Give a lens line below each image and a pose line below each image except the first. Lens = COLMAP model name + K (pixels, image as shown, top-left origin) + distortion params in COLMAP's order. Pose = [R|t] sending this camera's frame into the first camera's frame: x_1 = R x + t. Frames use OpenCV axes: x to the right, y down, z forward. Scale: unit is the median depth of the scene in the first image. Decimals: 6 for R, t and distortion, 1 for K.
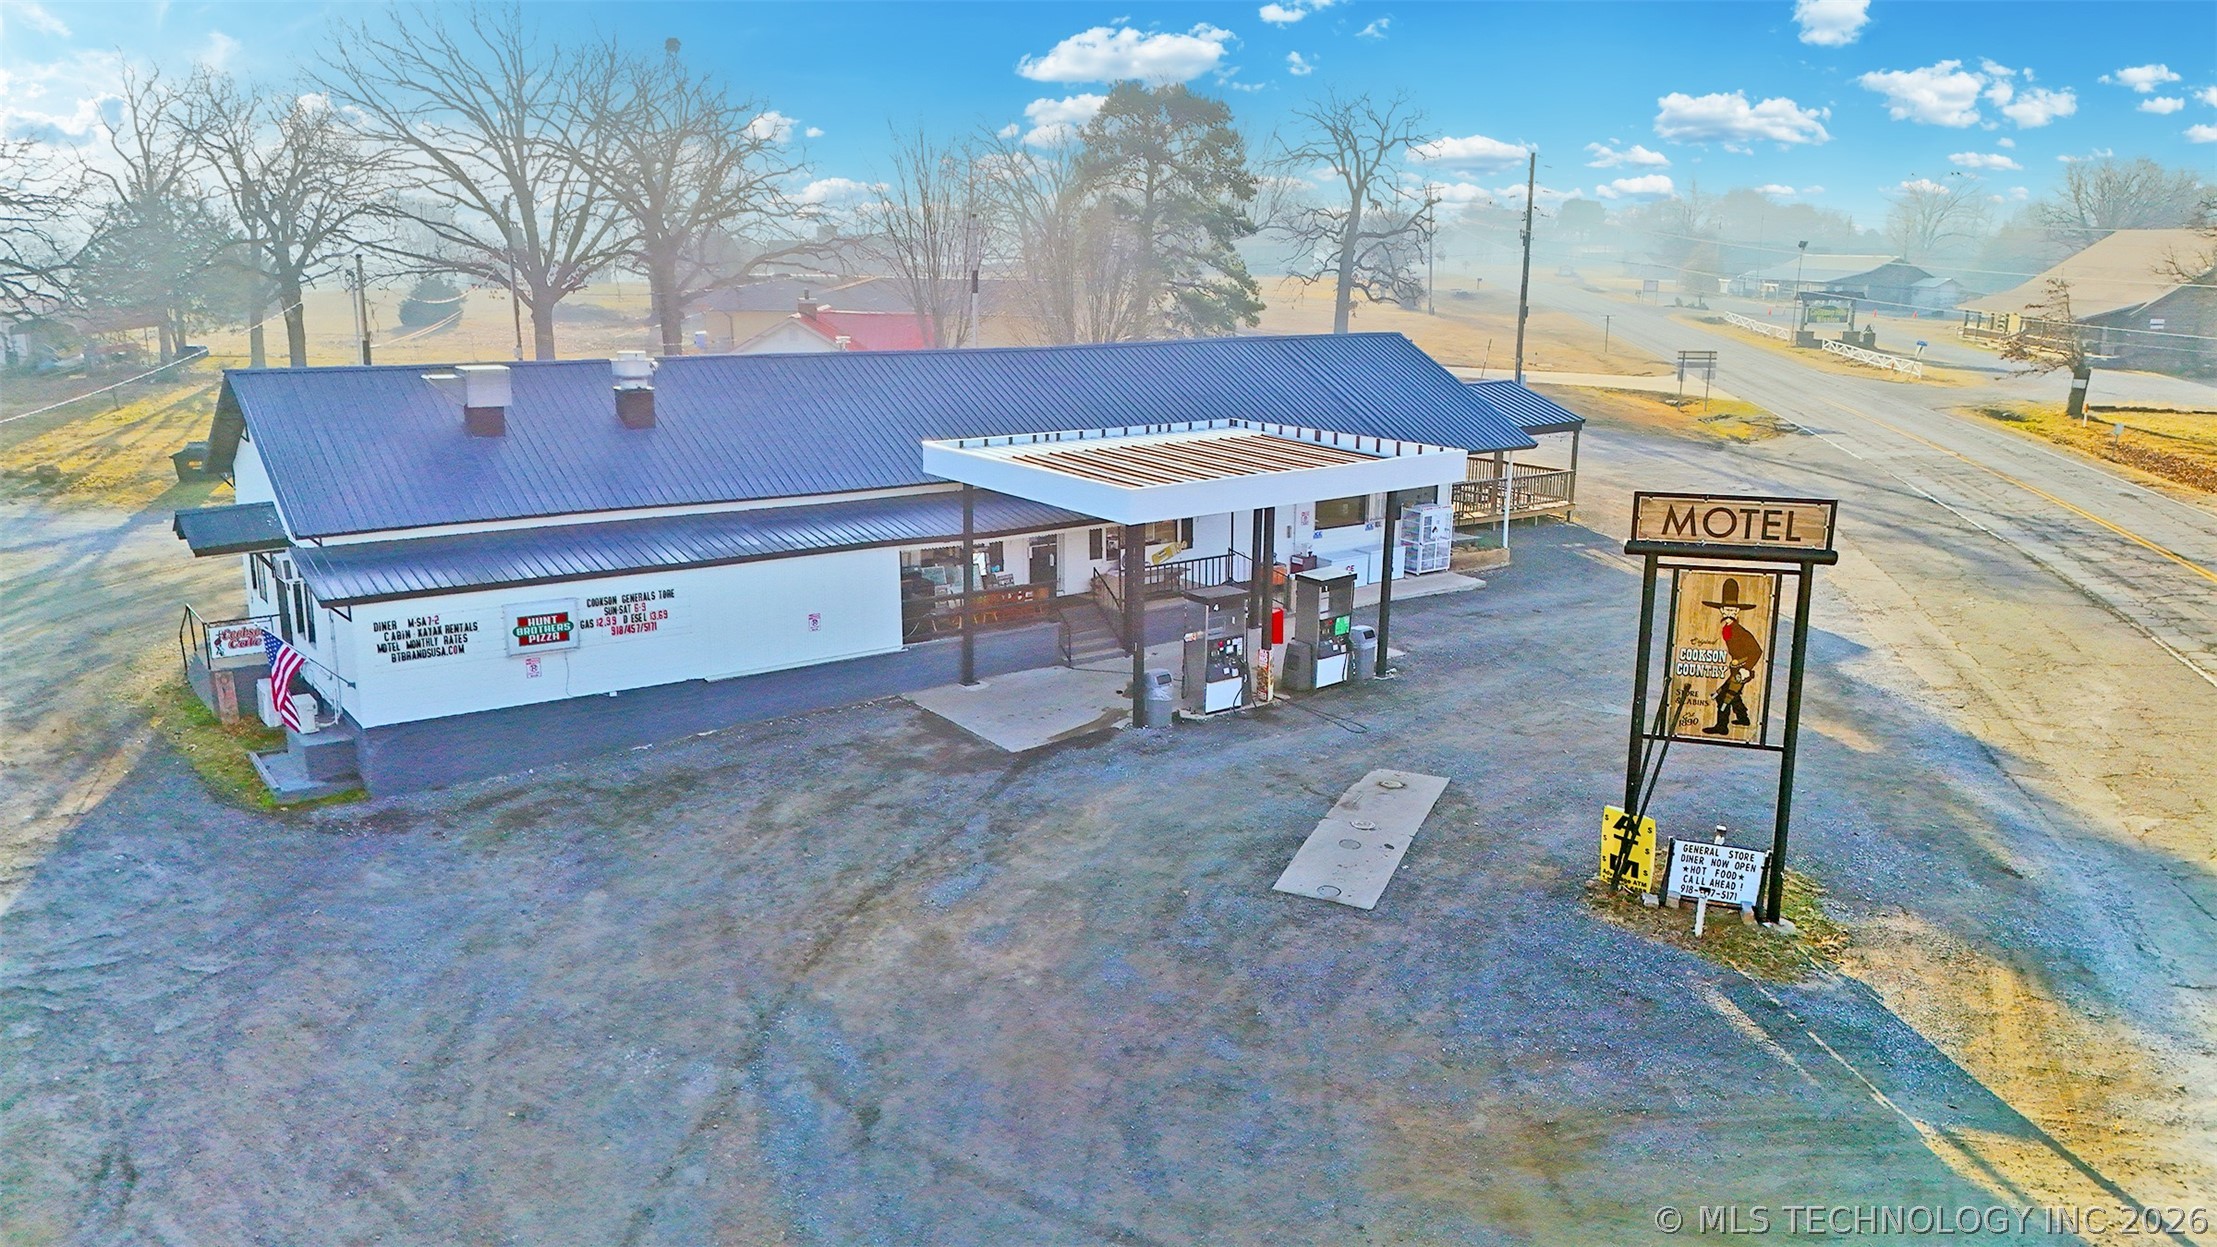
lens RADIAL K [[1642.7, 0, 1113.2], [0, 1642.7, 653.2], [0, 0, 1]] dist [0.073996, -0.082440]
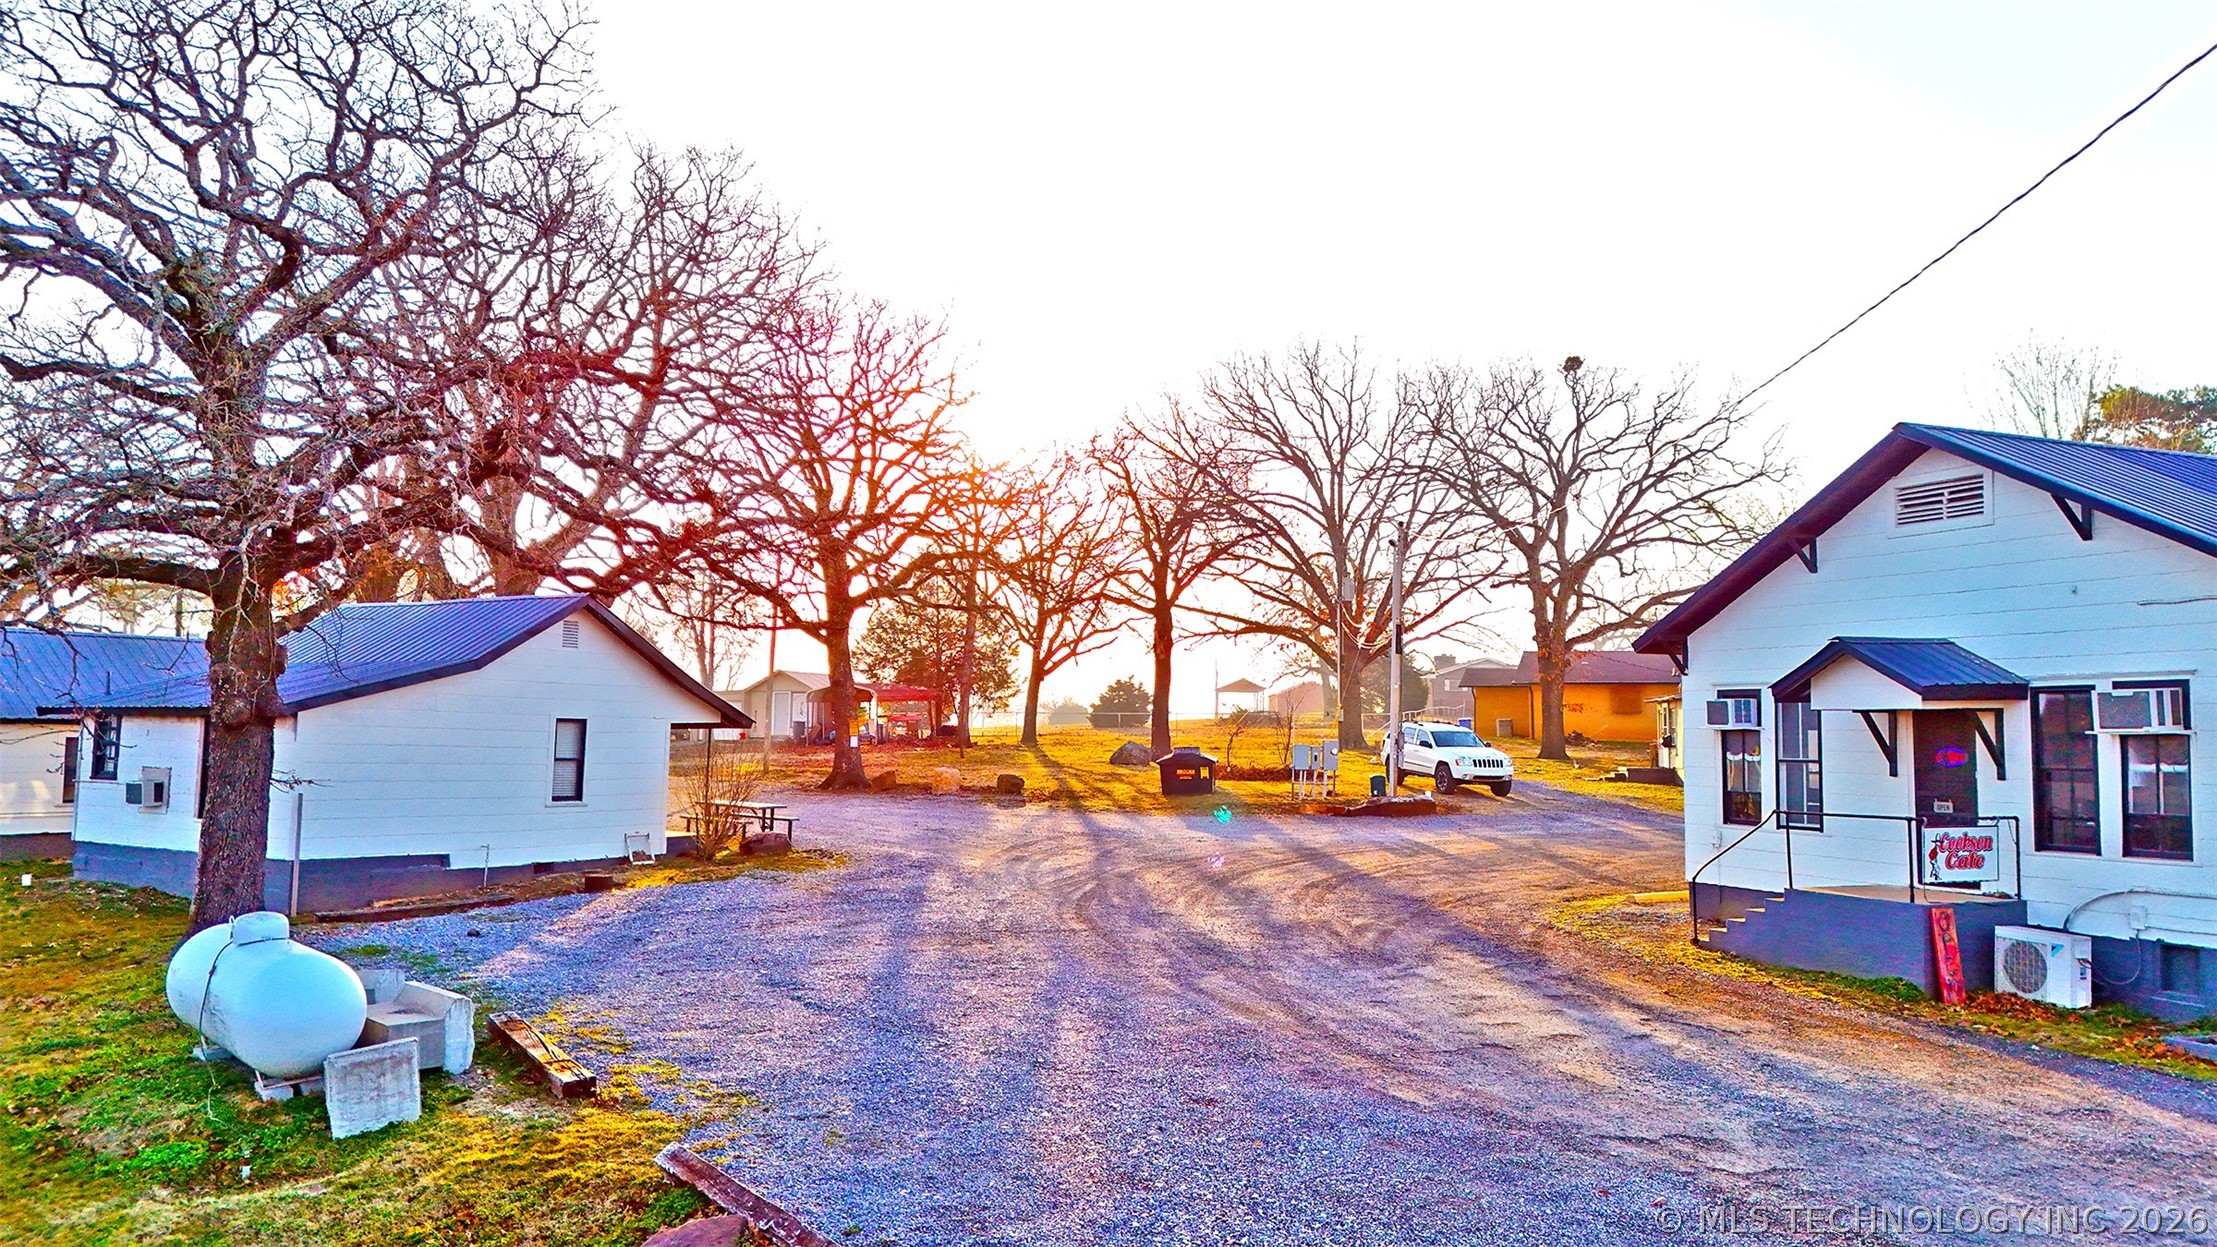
lens RADIAL K [[1637.3, 0, 1108.5], [0, 1637.3, 623.5], [0, 0, 1]] dist [0.085385, -0.071764]
pose [[0.971239, -0.005324, -0.238045, -0.817234], [-0.069044, 0.950499, -0.302959, 0.133559], [0.227875, 0.310681, 0.922795, 0.466996]]
